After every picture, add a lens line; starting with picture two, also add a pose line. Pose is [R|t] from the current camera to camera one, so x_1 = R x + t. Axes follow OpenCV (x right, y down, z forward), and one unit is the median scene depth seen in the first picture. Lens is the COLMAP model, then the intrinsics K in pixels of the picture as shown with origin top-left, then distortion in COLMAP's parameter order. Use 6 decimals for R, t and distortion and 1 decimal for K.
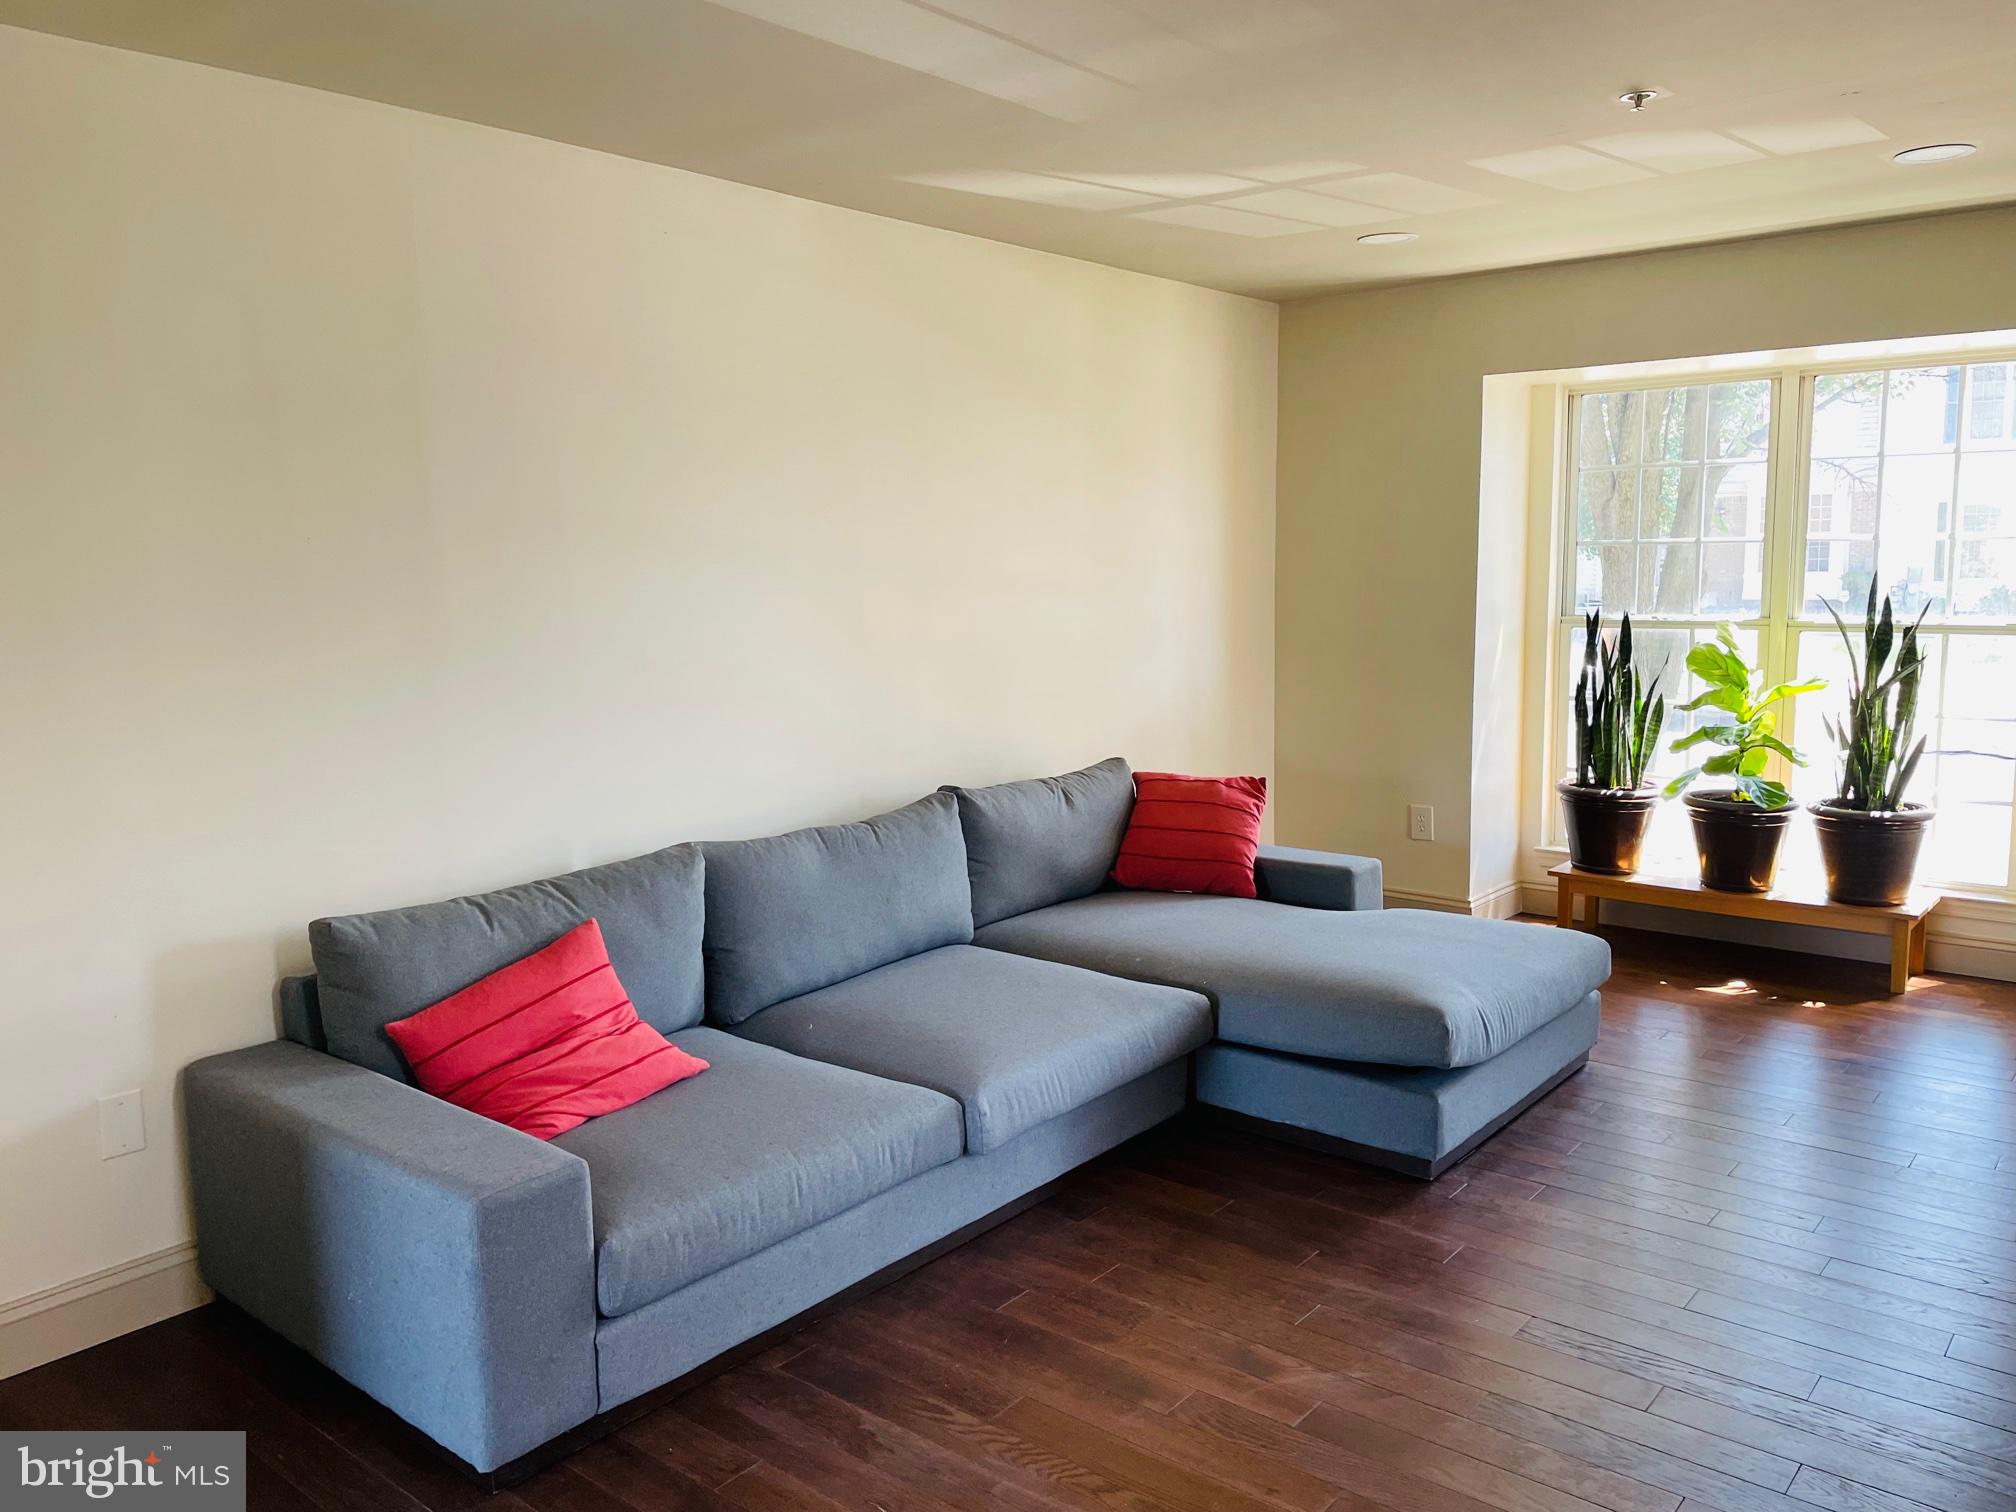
lens RADIAL K [[1521.3, 0, 998.5], [0, 1521.3, 741.8], [0, 0, 1]] dist [0.064959, -0.088248]
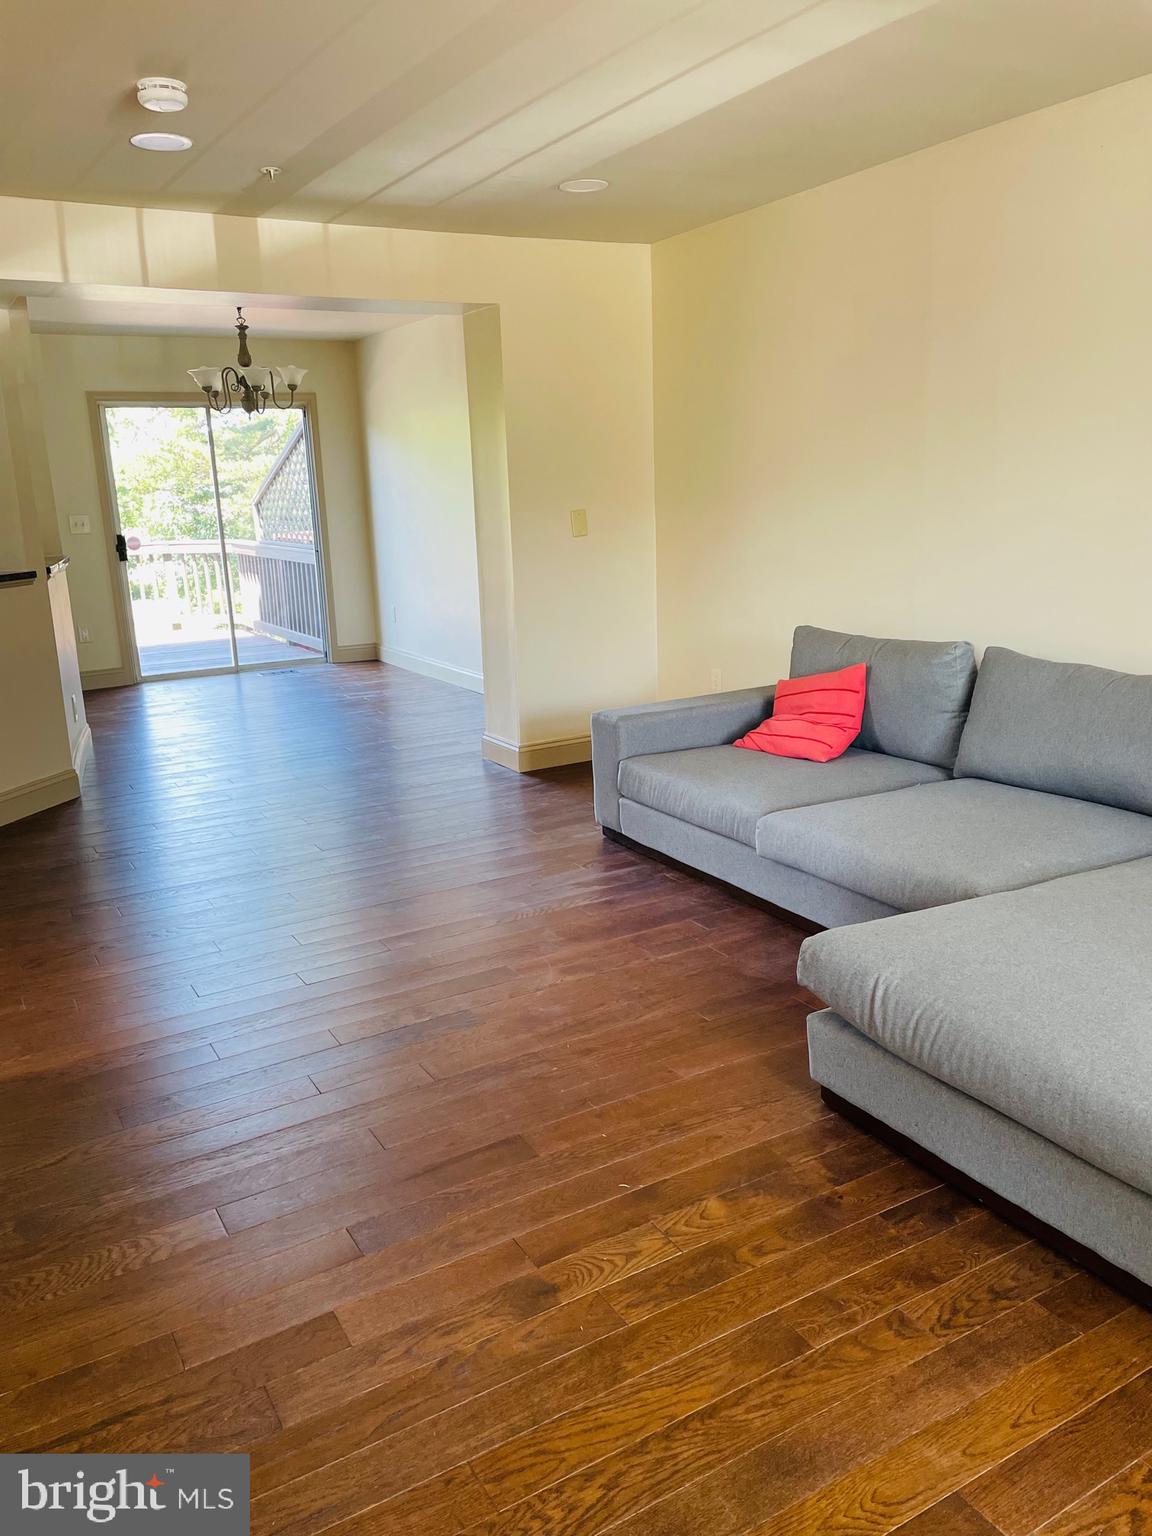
lens RADIAL K [[1159.1, 0, 576.7], [0, 1159.1, 767.3], [0, 0, 1]] dist [0.064959, -0.088248]
pose [[-0.332251, 0.262519, -0.905921, 0.593588], [-0.075476, 0.950005, 0.302975, -0.080042], [0.940166, 0.169040, -0.295826, 0.649772]]
